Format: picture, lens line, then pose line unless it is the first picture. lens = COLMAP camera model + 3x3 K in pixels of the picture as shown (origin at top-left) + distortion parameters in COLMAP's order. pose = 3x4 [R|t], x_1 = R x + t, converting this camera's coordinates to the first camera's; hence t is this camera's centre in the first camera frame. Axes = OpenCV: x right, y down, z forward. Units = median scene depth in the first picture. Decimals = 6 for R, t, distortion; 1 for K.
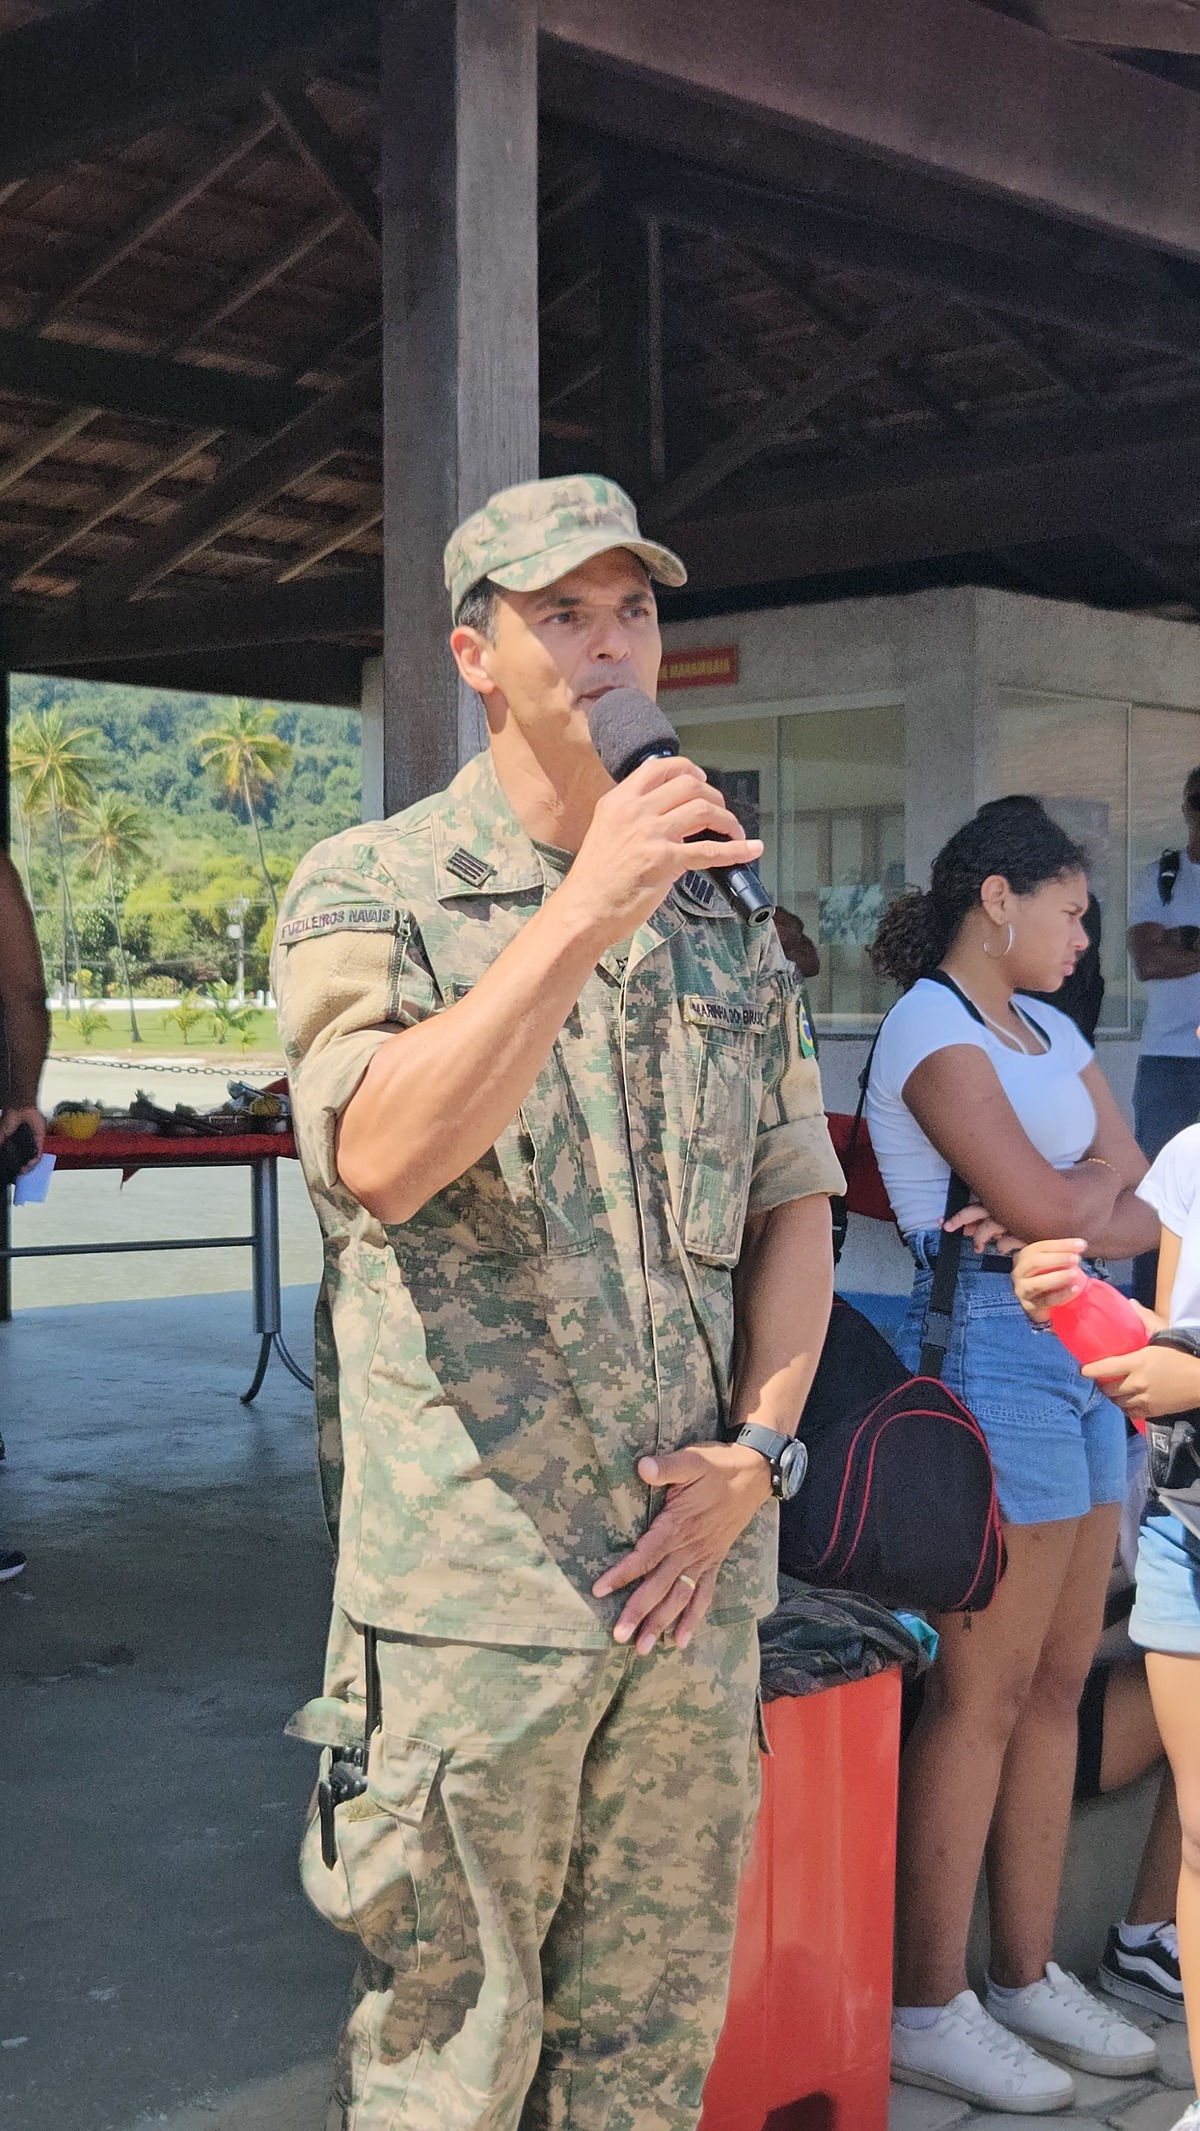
lens RADIAL K [[1417.1, 0, 592.1], [0, 1417.1, 1029.2], [0, 0, 1]] dist [0.058367, -0.046442]
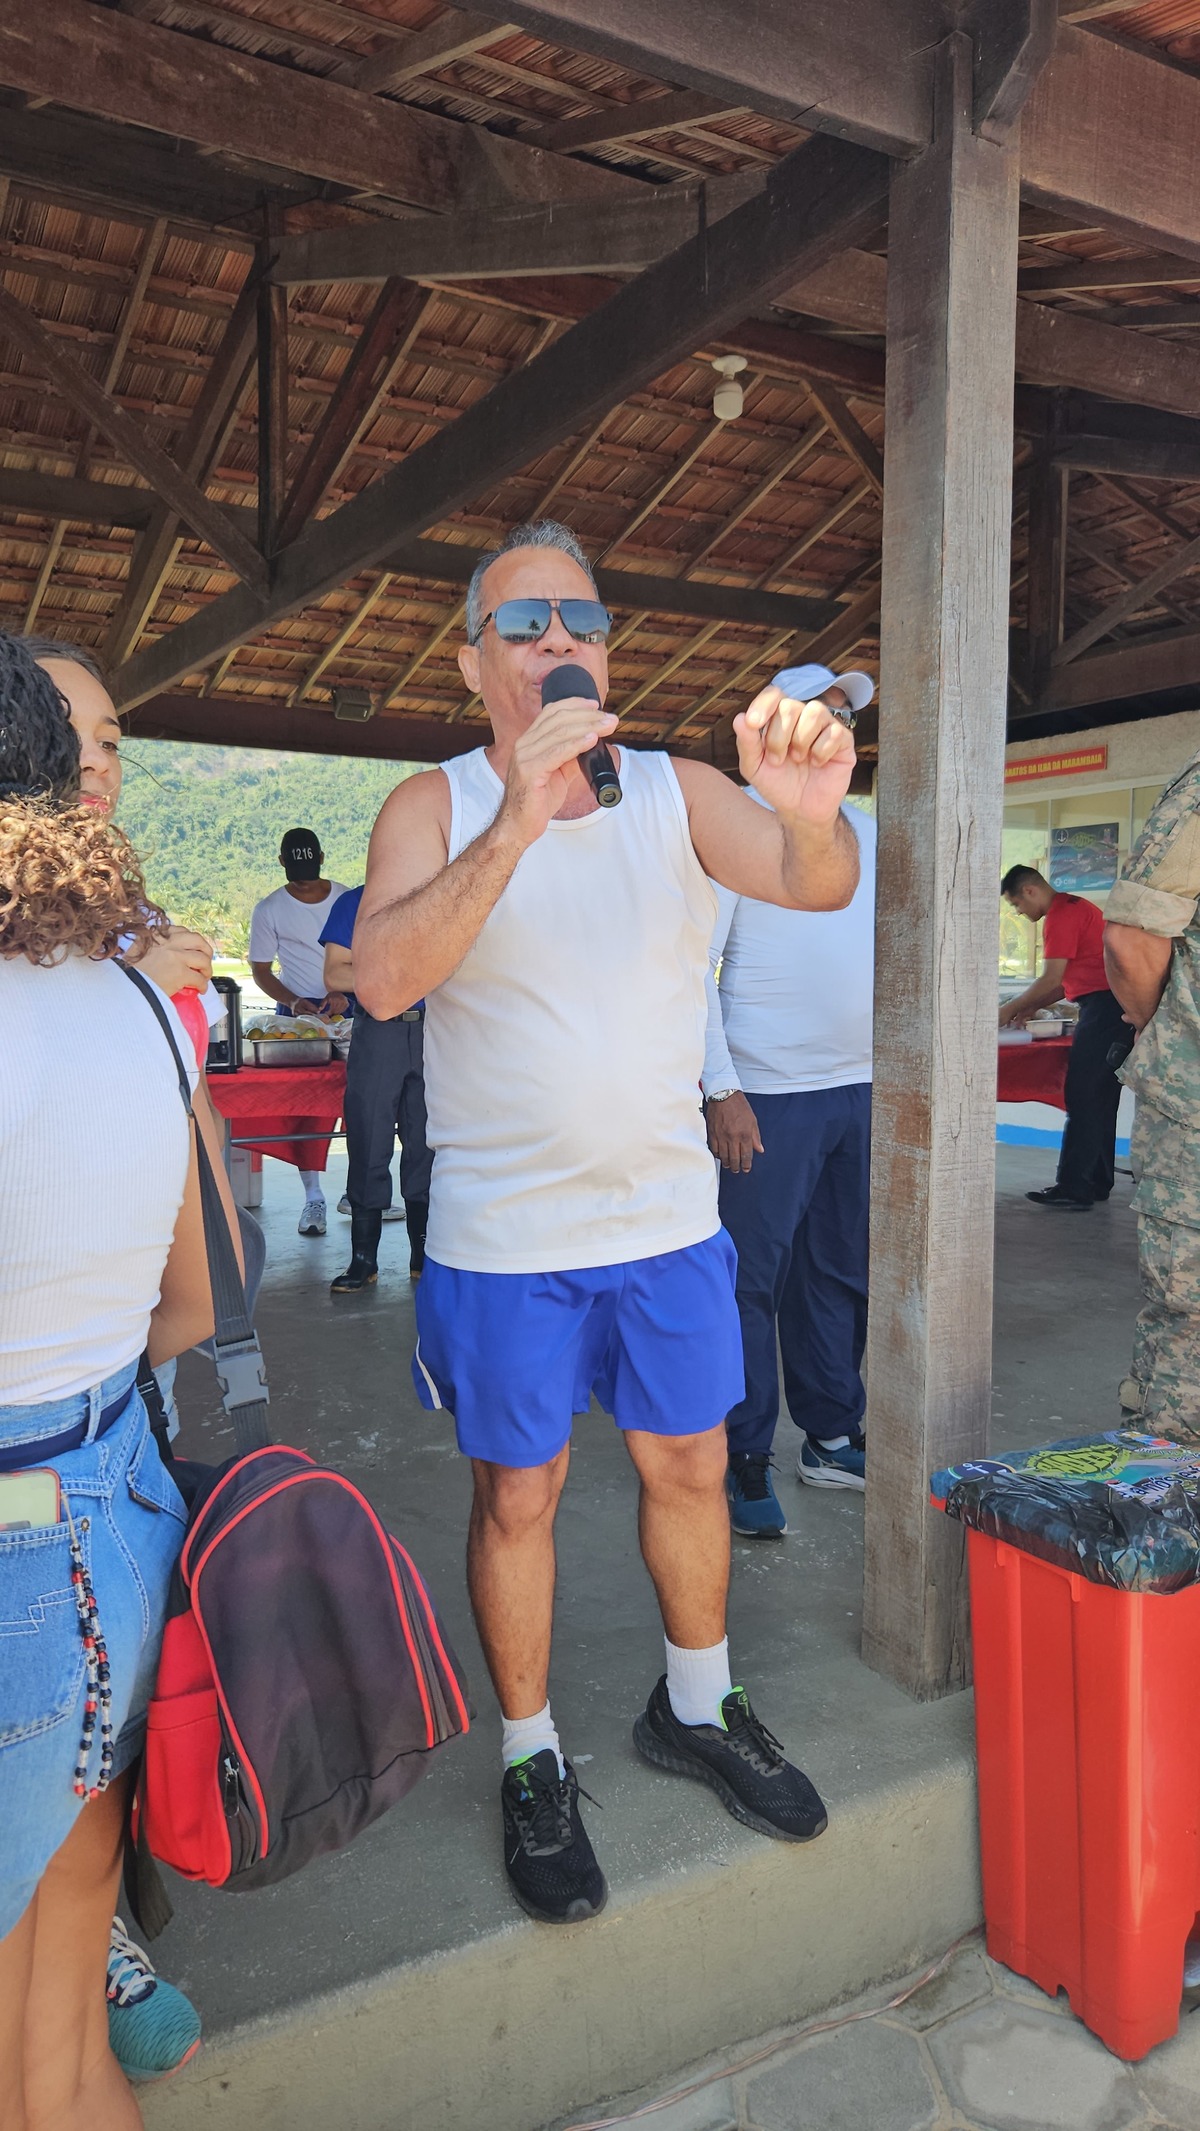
lens RADIAL K [[1417.1, 0, 592.1], [0, 1417.1, 1029.2], [0, 0, 1]] dist [0.058367, -0.046442]
pose [[0.944497, 0.016916, -0.328085, 0.078358], [-0.013412, 0.999826, 0.012941, 0.036329], [0.328247, -0.007823, 0.944560, -0.659657]]
